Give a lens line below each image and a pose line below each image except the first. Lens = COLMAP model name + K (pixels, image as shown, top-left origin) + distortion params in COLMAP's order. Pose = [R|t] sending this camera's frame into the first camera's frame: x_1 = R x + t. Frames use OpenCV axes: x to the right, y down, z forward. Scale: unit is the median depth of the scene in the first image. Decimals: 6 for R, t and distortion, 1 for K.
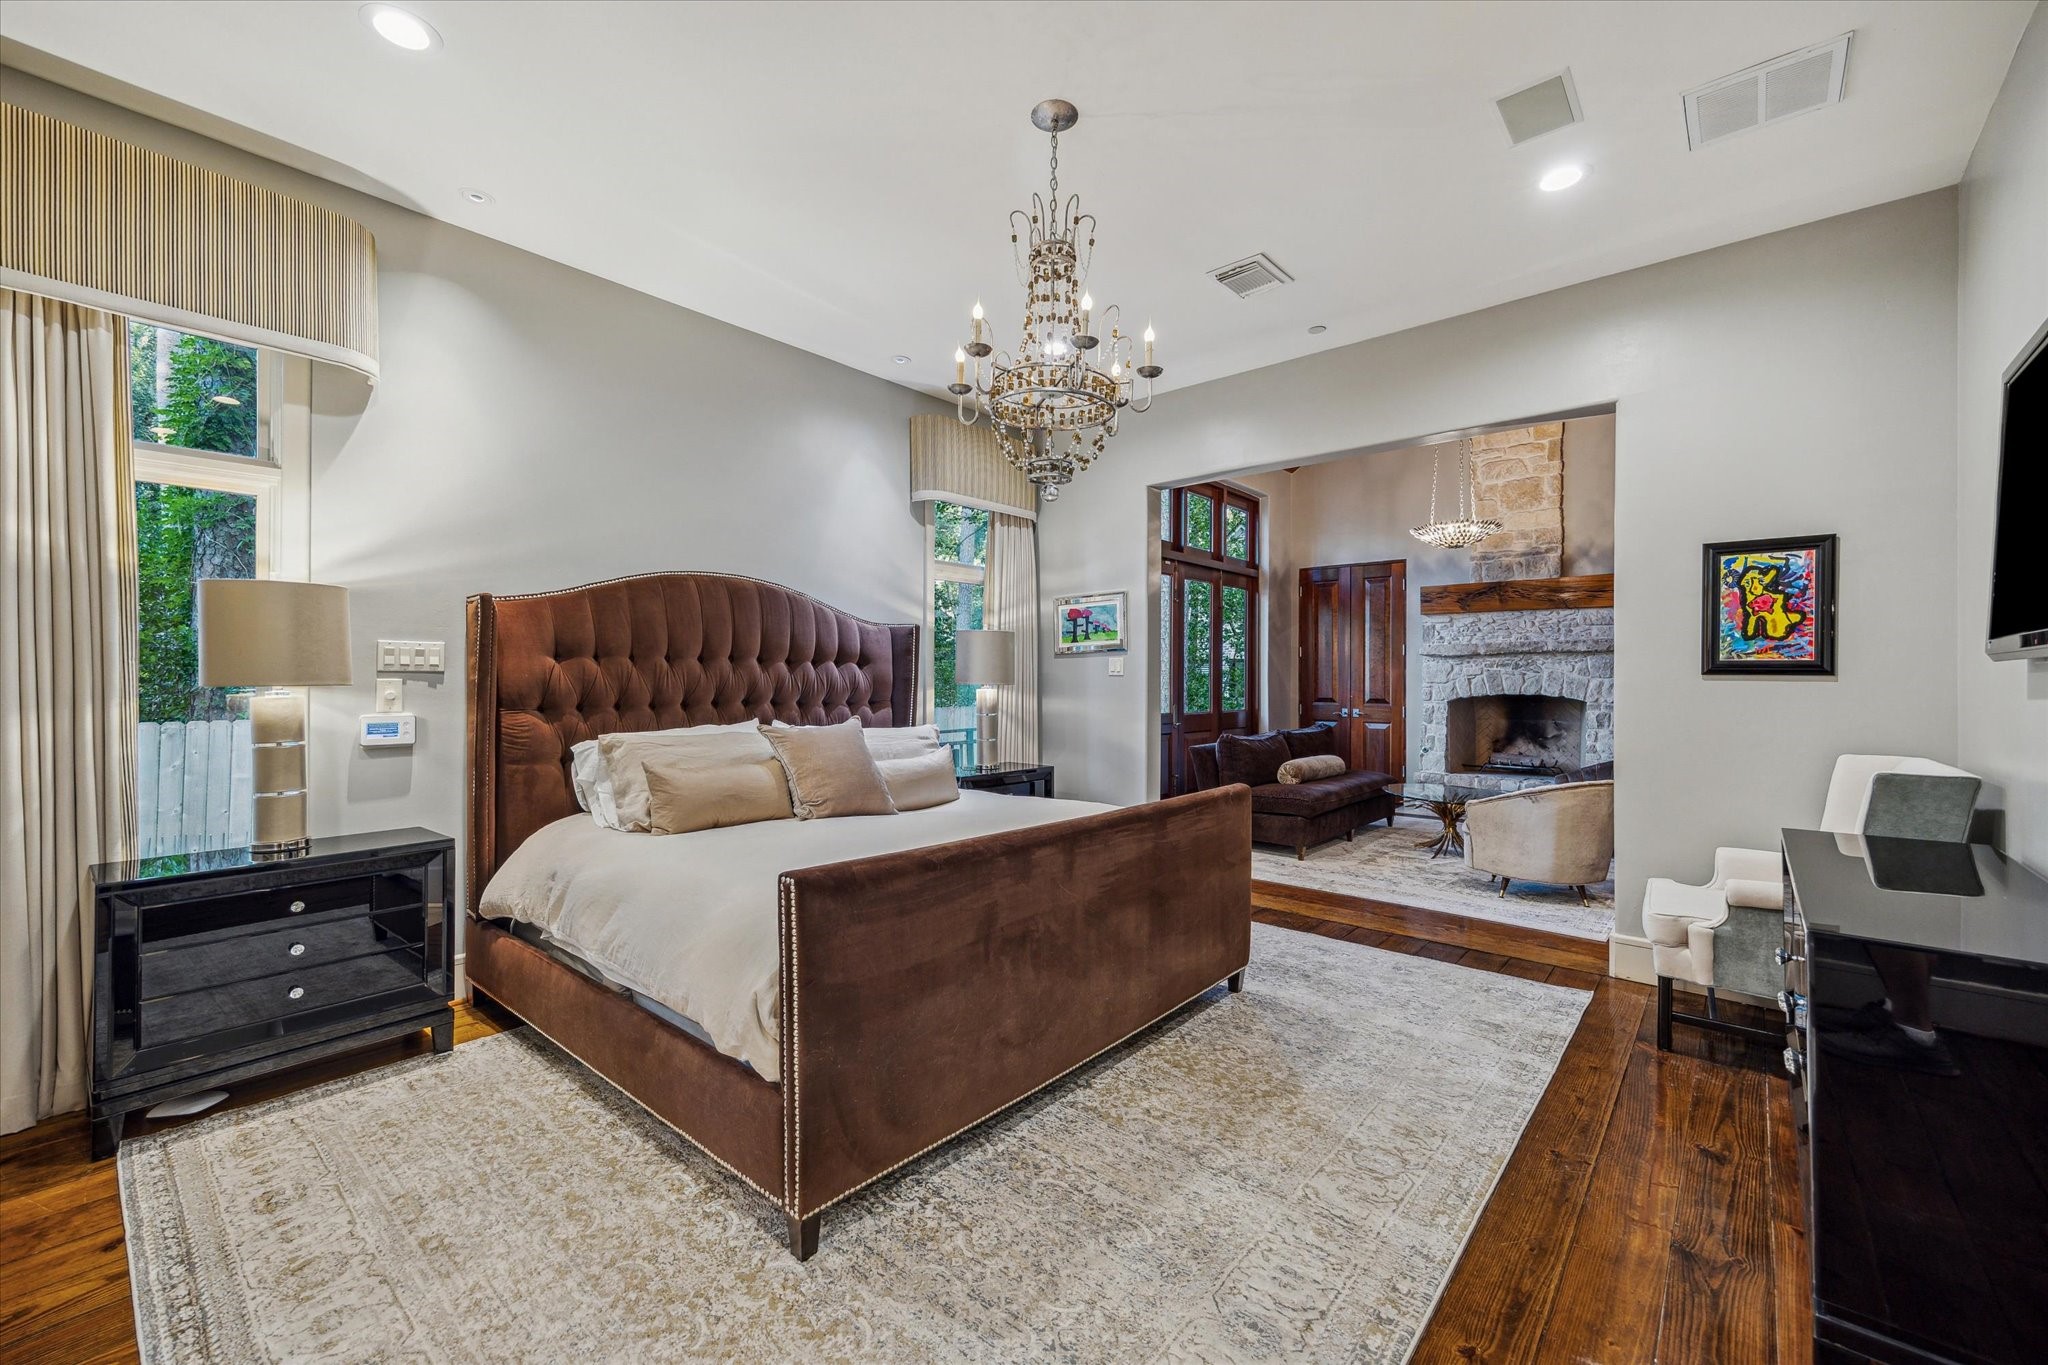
lens RADIAL K [[825.5, 0, 1024.0], [0, 825.5, 682.5], [0, 0, 1]] dist [0.000691, 0.000120]
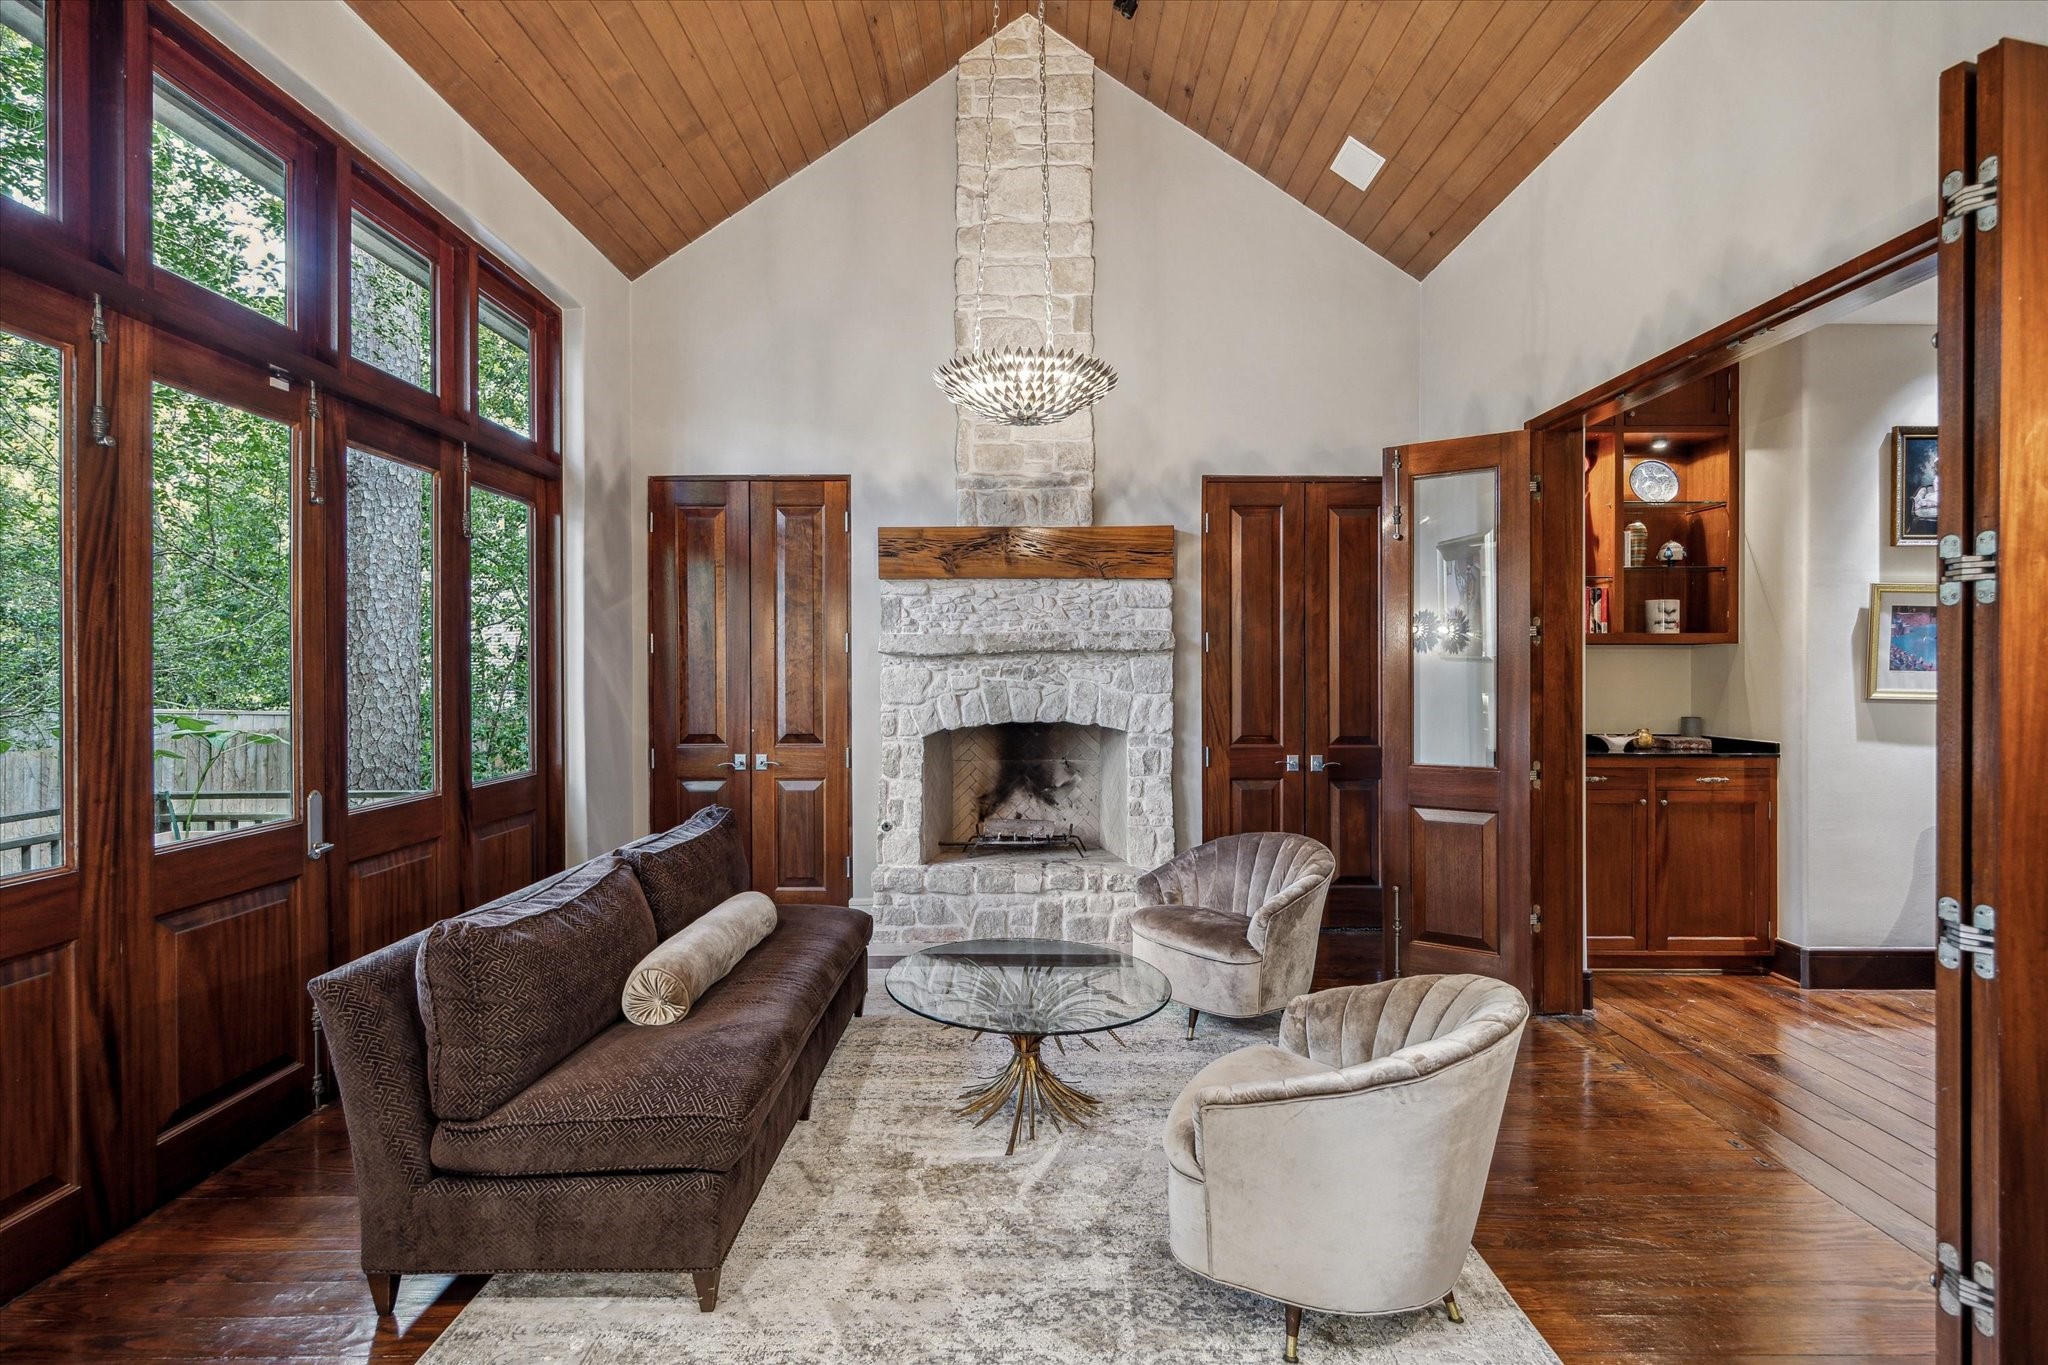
lens RADIAL K [[984.0, 0, 1024.0], [0, 984.0, 682.5], [0, 0, 1]] dist [-0.001773, -0.000060]
pose [[0.758905, -0.011353, 0.651102, 0.131488], [0.008337, 0.999935, 0.007718, -0.018040], [-0.651148, -0.000428, 0.758951, 0.447556]]
